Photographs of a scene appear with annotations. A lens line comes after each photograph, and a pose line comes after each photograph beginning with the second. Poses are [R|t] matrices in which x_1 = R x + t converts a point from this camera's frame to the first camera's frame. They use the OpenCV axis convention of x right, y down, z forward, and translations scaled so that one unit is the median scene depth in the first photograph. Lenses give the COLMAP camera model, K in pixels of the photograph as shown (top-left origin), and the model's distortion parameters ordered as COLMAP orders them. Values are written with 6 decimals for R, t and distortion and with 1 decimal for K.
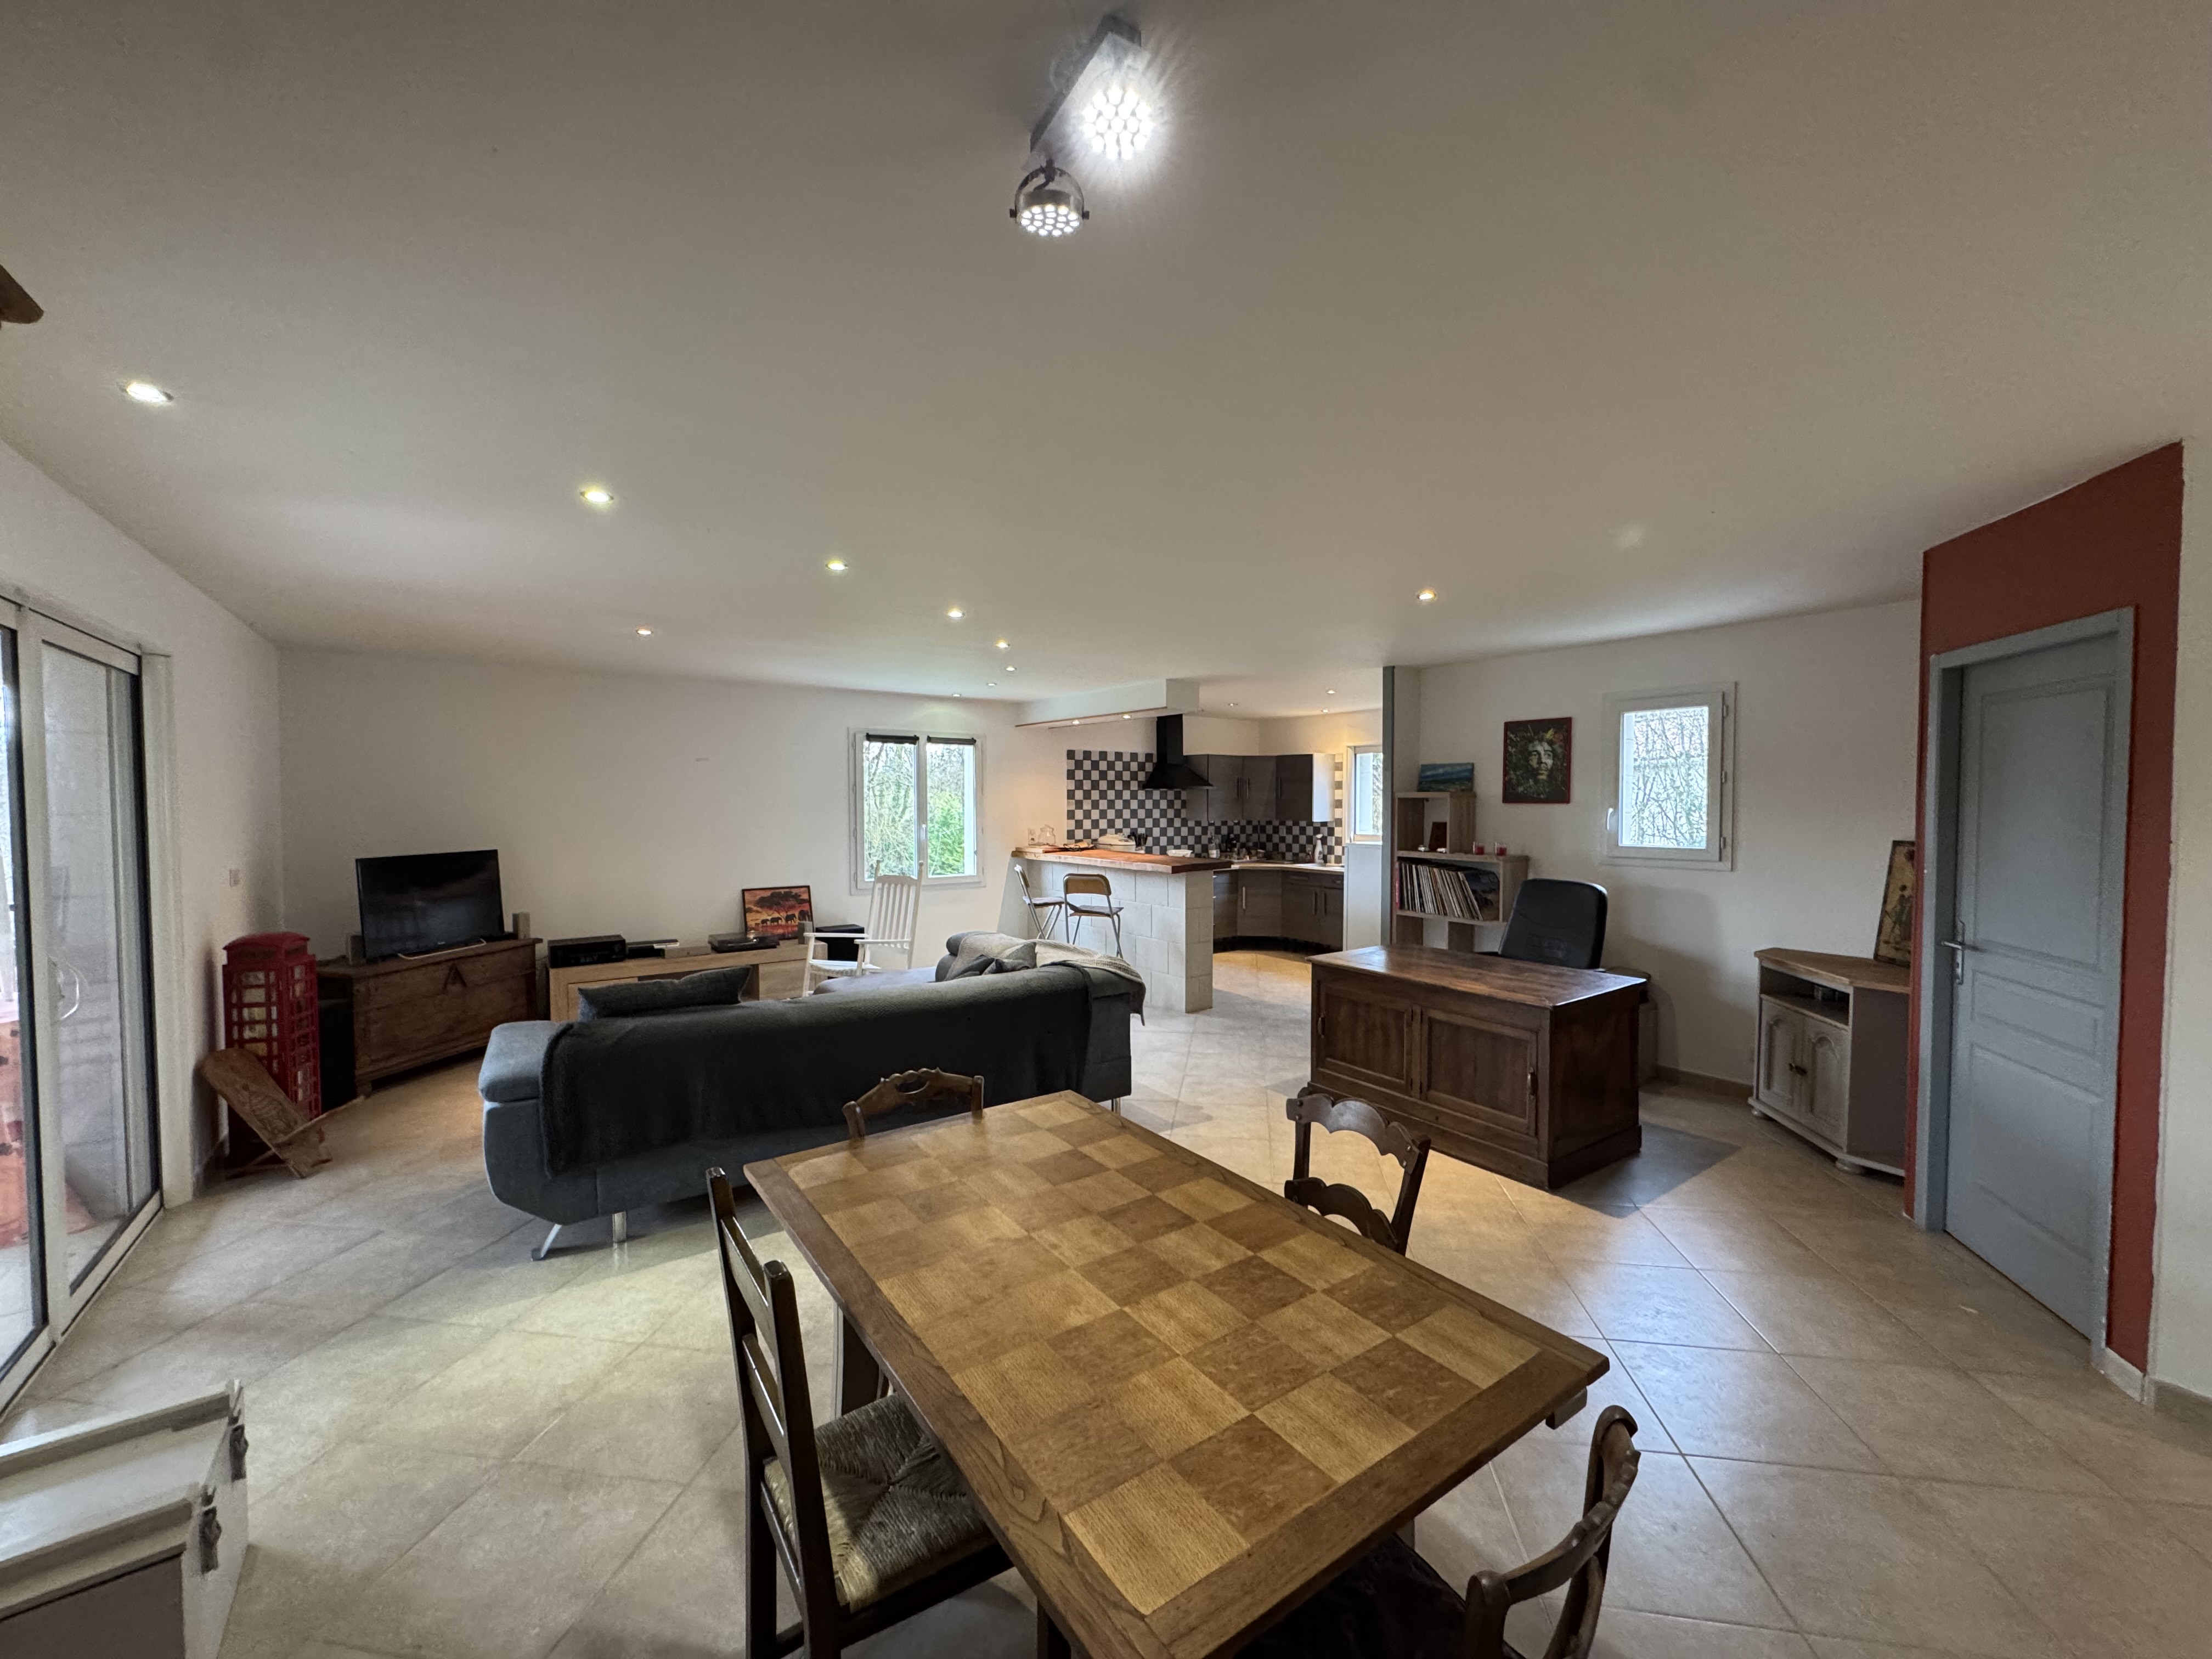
lens RADIAL K [[873.8, 0, 1096.0], [0, 873.8, 829.6], [0, 0, 1]] dist [0.000893, 0.000363]
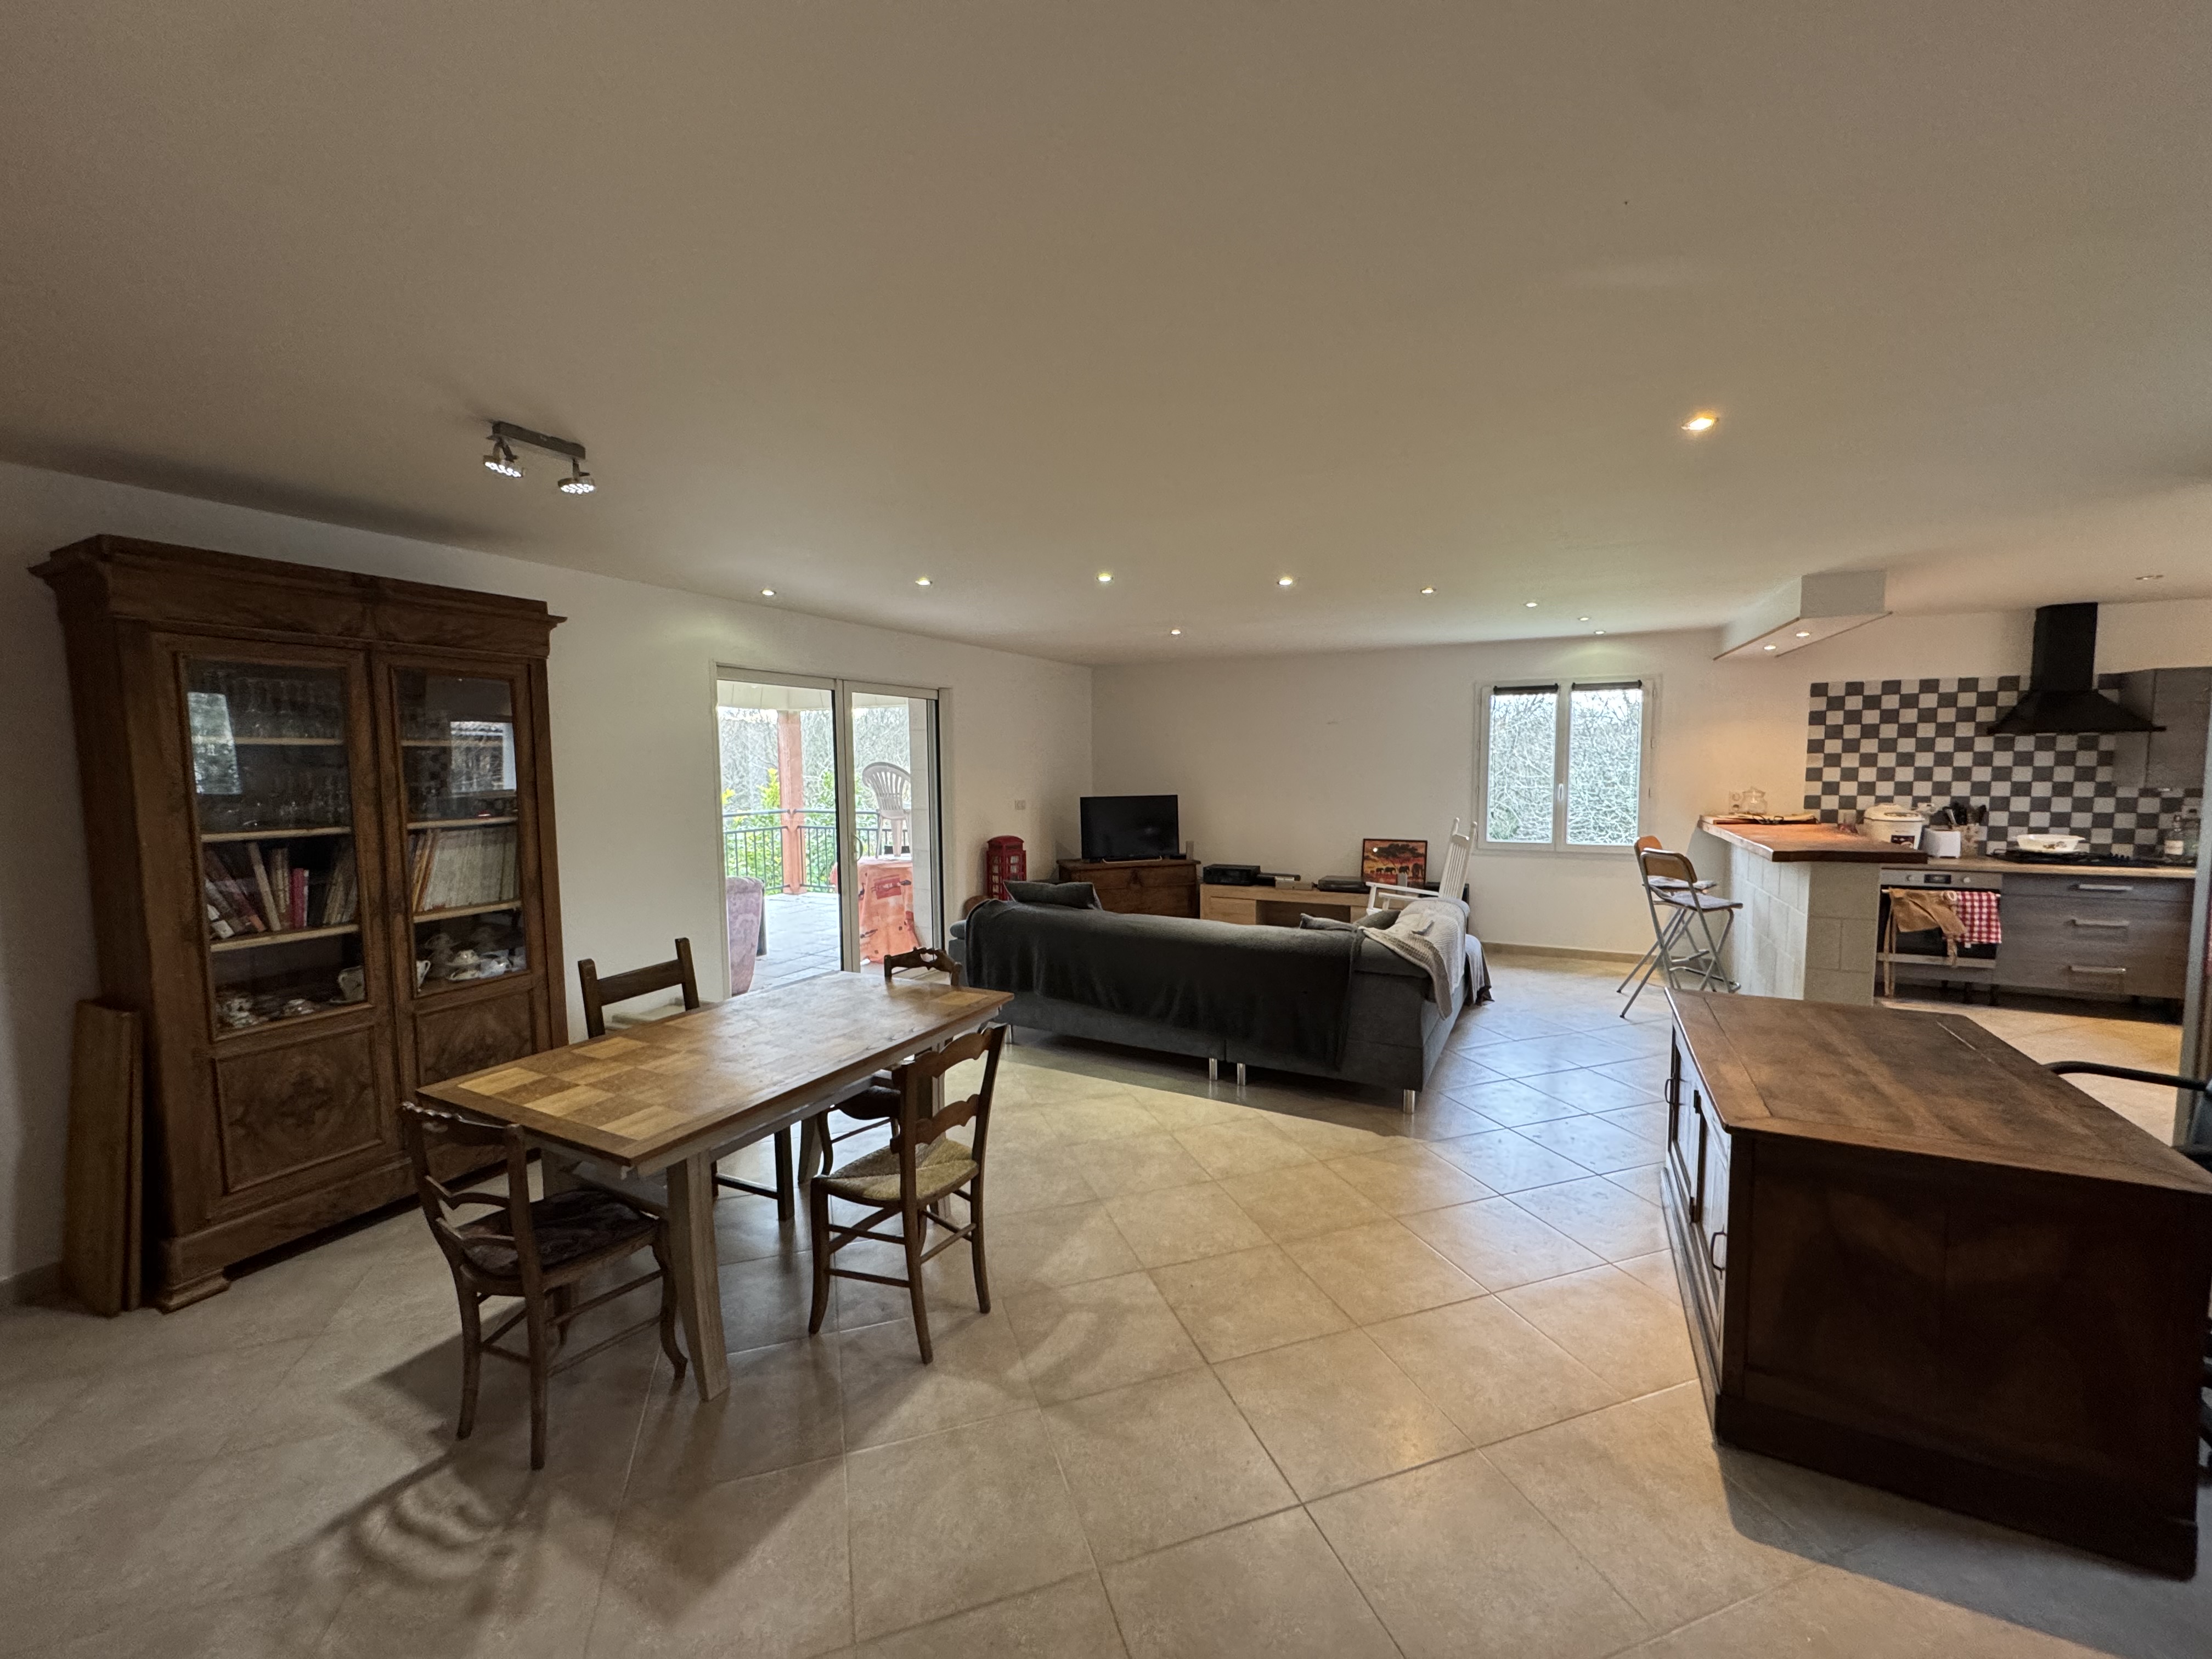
lens RADIAL K [[873.8, 0, 1110.3], [0, 873.8, 830.2], [0, 0, 1]] dist [0.000893, 0.000363]
pose [[0.469572, 0.067615, -0.880302, 0.317297], [-0.020090, 0.997623, 0.065910, -0.006790], [0.882666, -0.013264, 0.469814, 0.148943]]
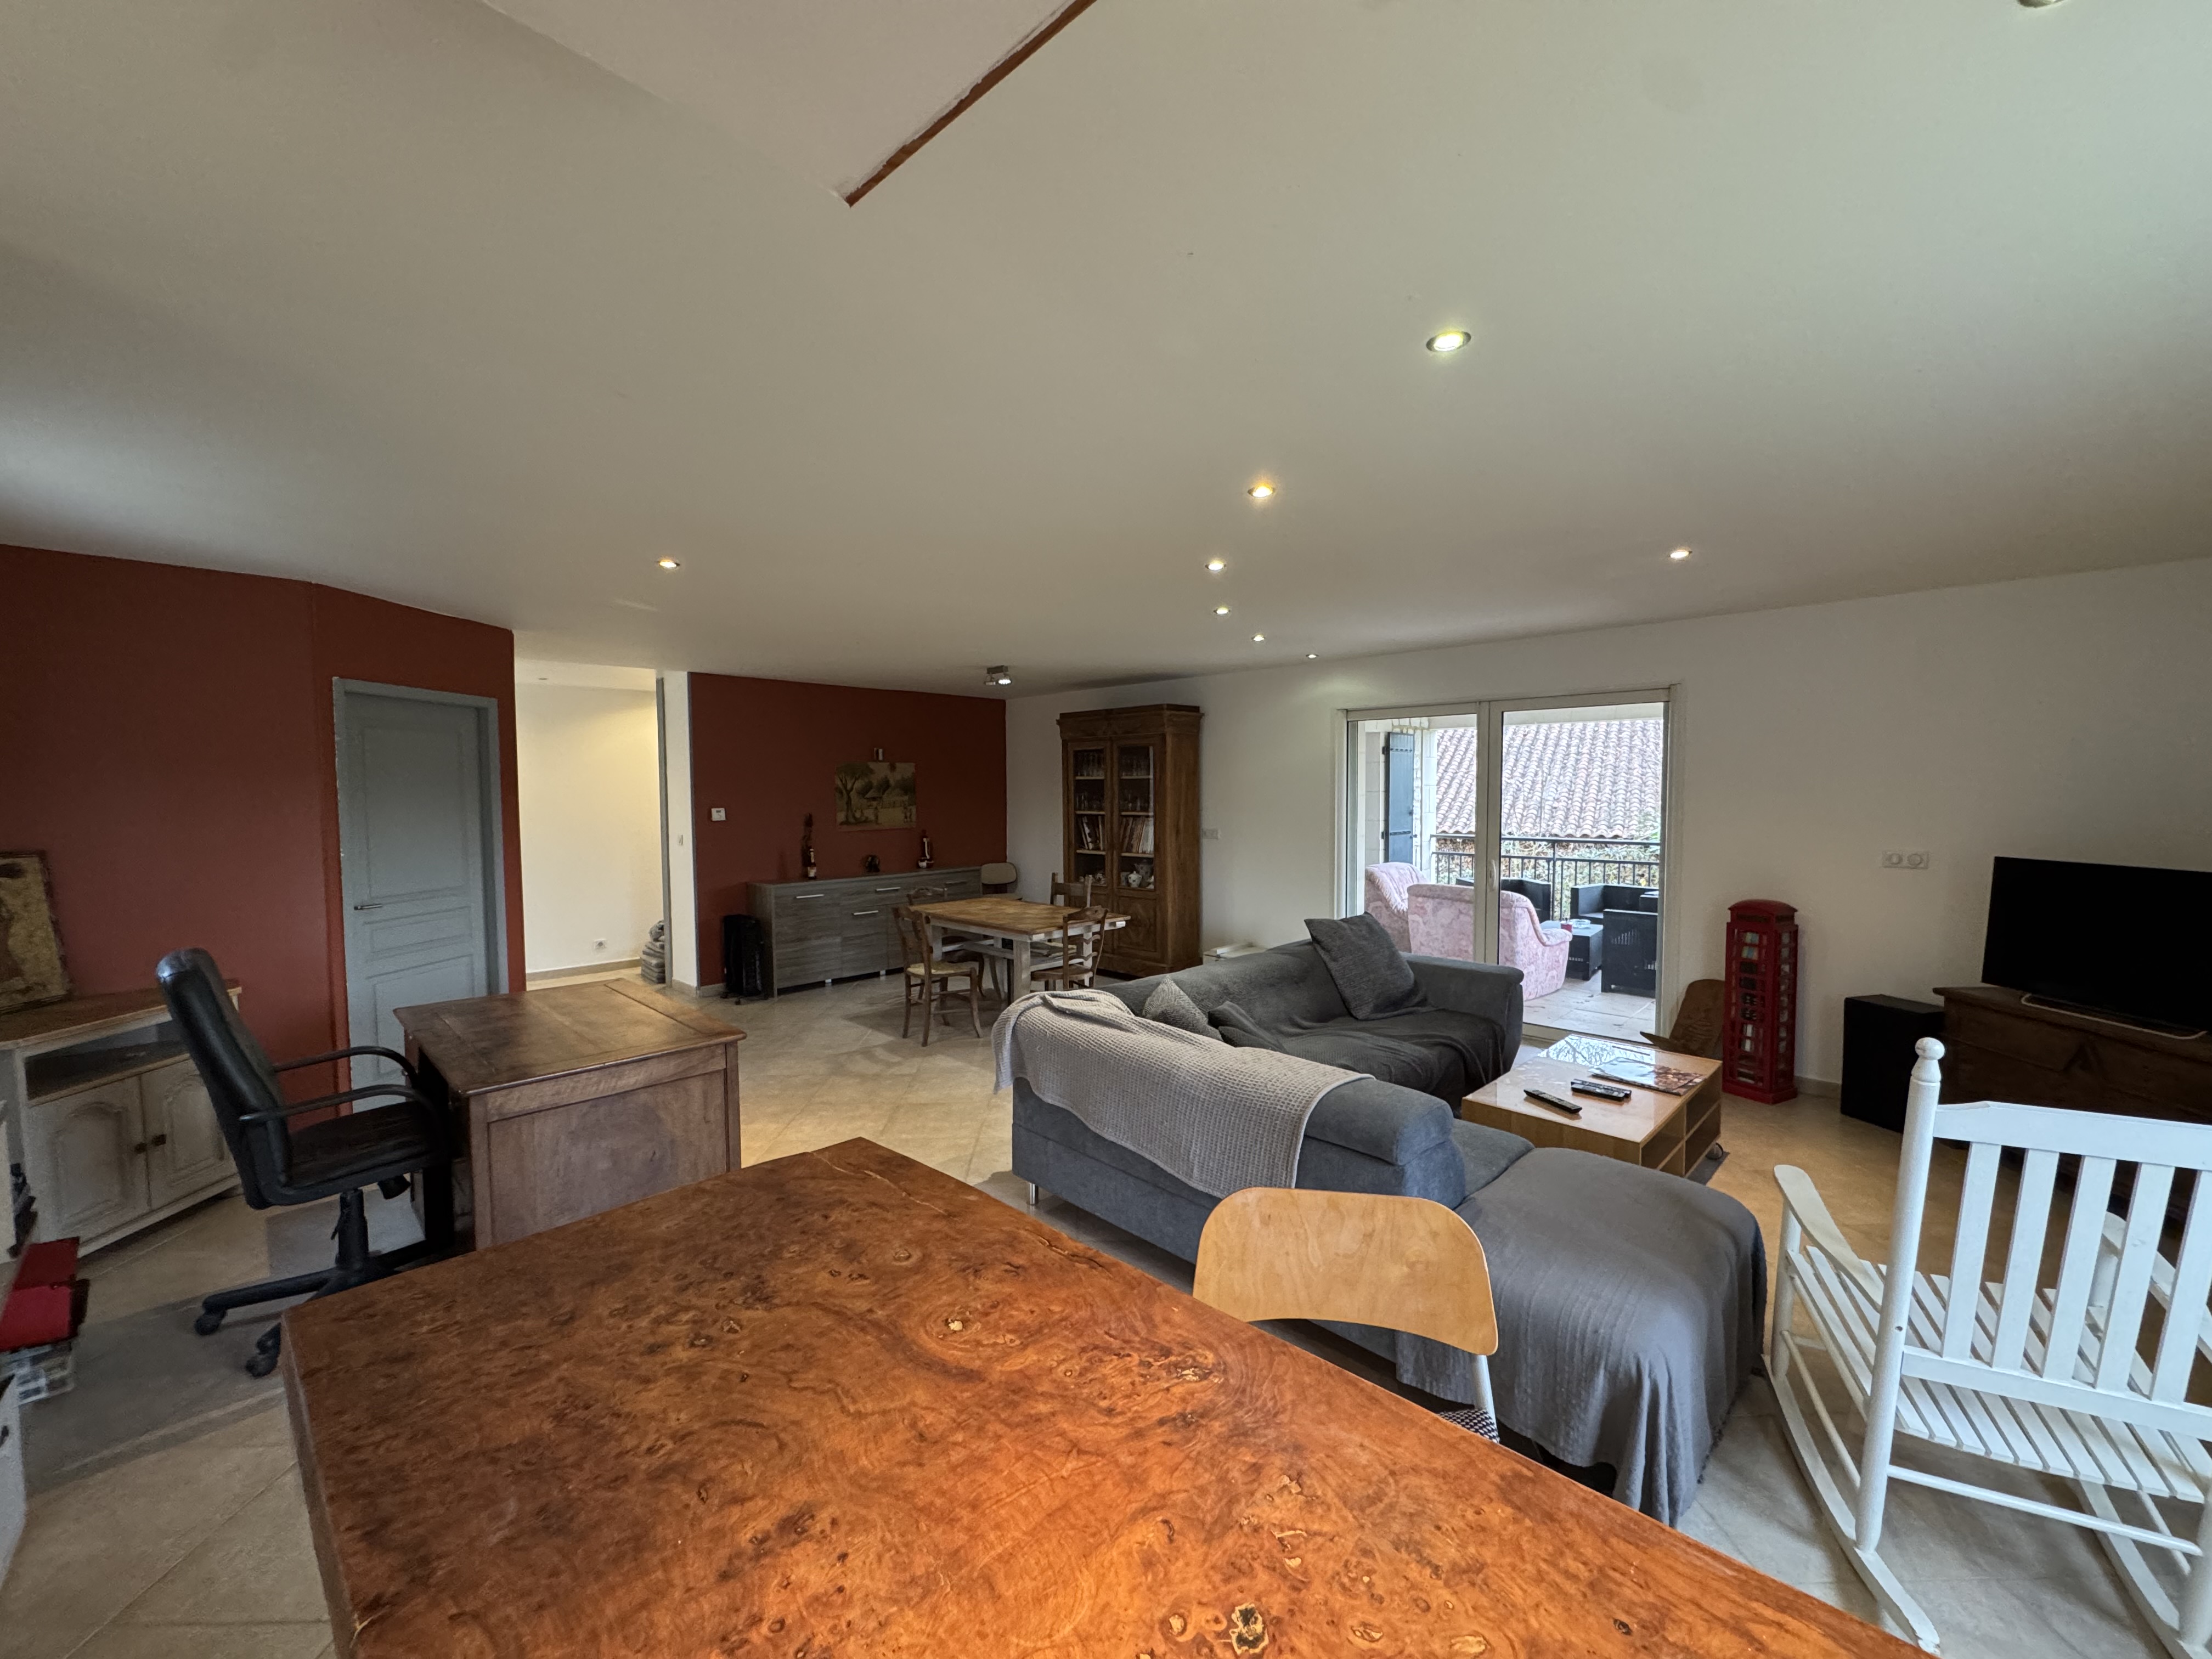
lens RADIAL K [[873.8, 0, 1107.5], [0, 873.8, 828.0], [0, 0, 1]] dist [0.000893, 0.000363]
pose [[-0.980828, 0.019750, -0.193872, 0.047524], [0.004455, 0.996864, 0.079014, -0.030208], [0.194825, 0.076636, -0.977840, 0.855284]]
